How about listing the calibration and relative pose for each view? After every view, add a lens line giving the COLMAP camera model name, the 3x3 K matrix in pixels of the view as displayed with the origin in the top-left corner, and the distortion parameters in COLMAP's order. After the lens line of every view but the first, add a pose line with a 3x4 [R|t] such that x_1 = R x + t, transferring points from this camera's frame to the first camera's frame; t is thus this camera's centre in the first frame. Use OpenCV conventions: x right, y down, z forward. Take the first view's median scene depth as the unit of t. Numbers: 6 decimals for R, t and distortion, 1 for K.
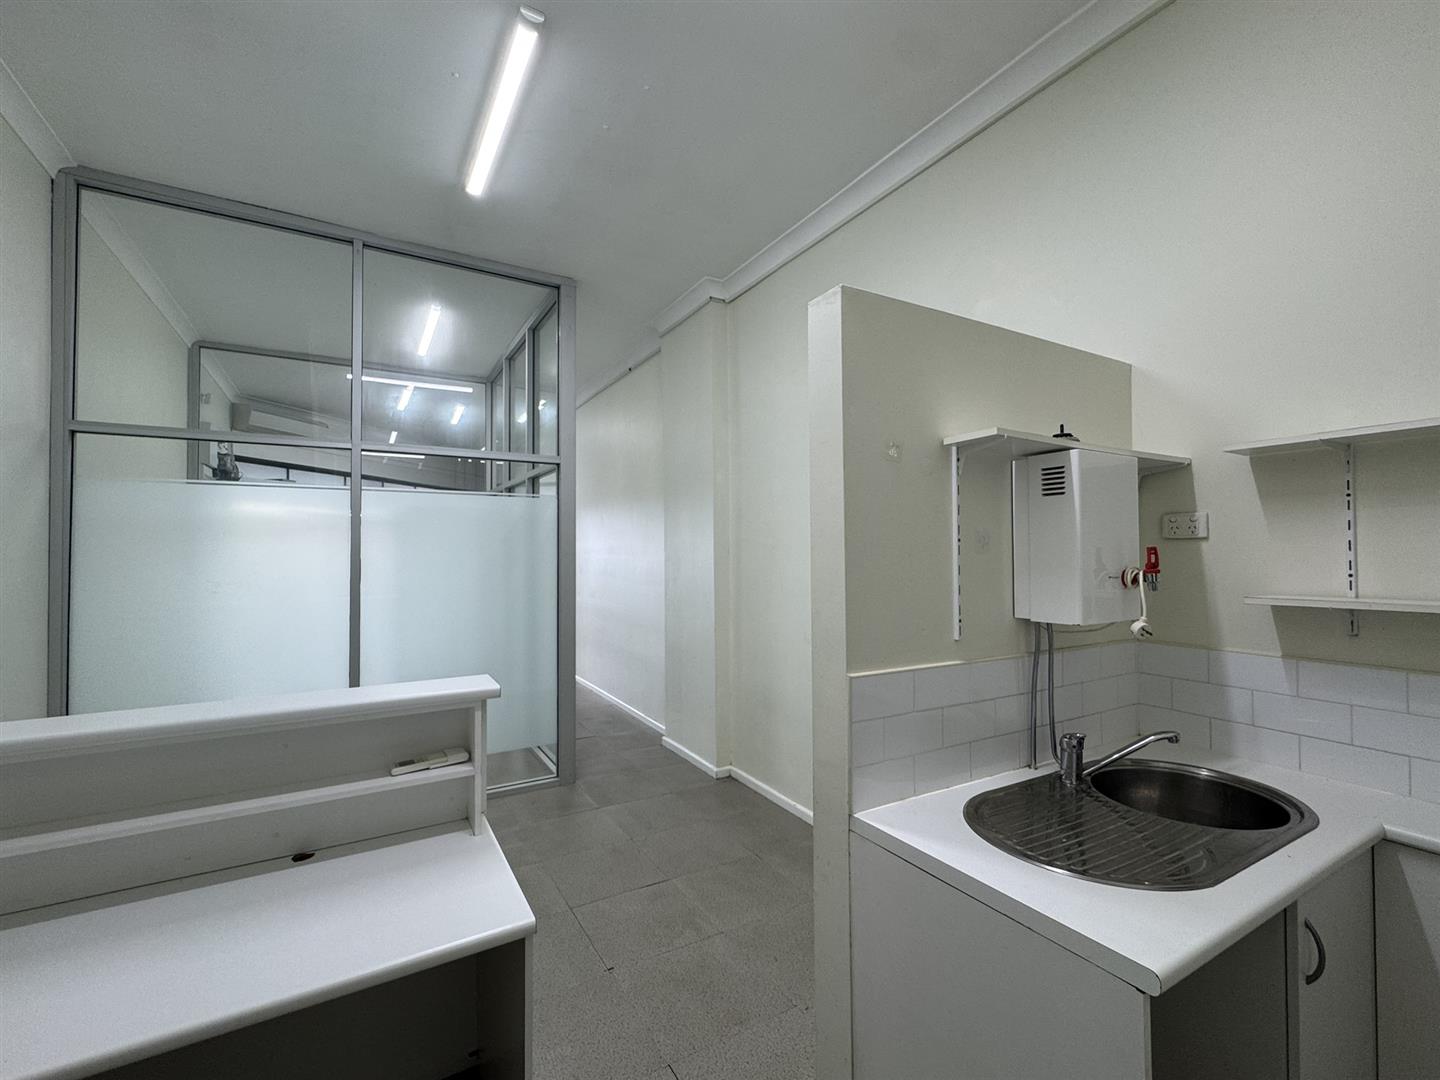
lens RADIAL K [[617.7, 0, 720.0], [0, 617.7, 540.0], [0, 0, 1]] dist [-0.003243, -0.000163]
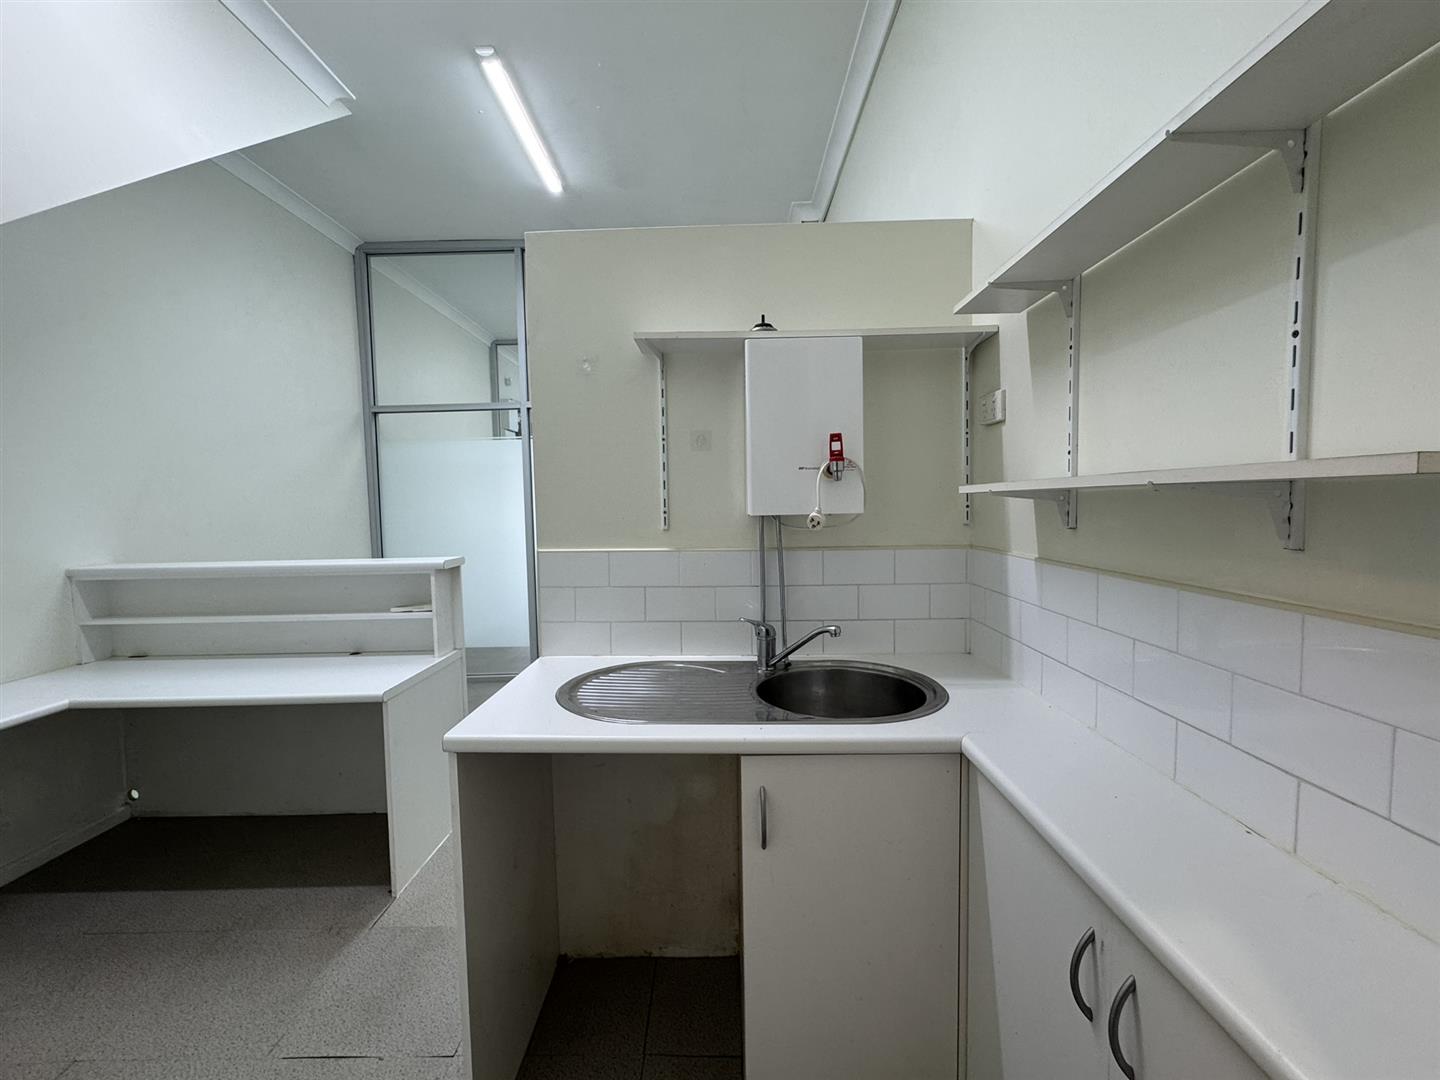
lens RADIAL K [[617.7, 0, 720.0], [0, 617.7, 540.0], [0, 0, 1]] dist [-0.003243, -0.000163]
pose [[0.856980, 0.018896, -0.515003, 0.966871], [0.025859, 0.996492, 0.079593, 0.087495], [0.514700, -0.081527, 0.853485, 0.088828]]
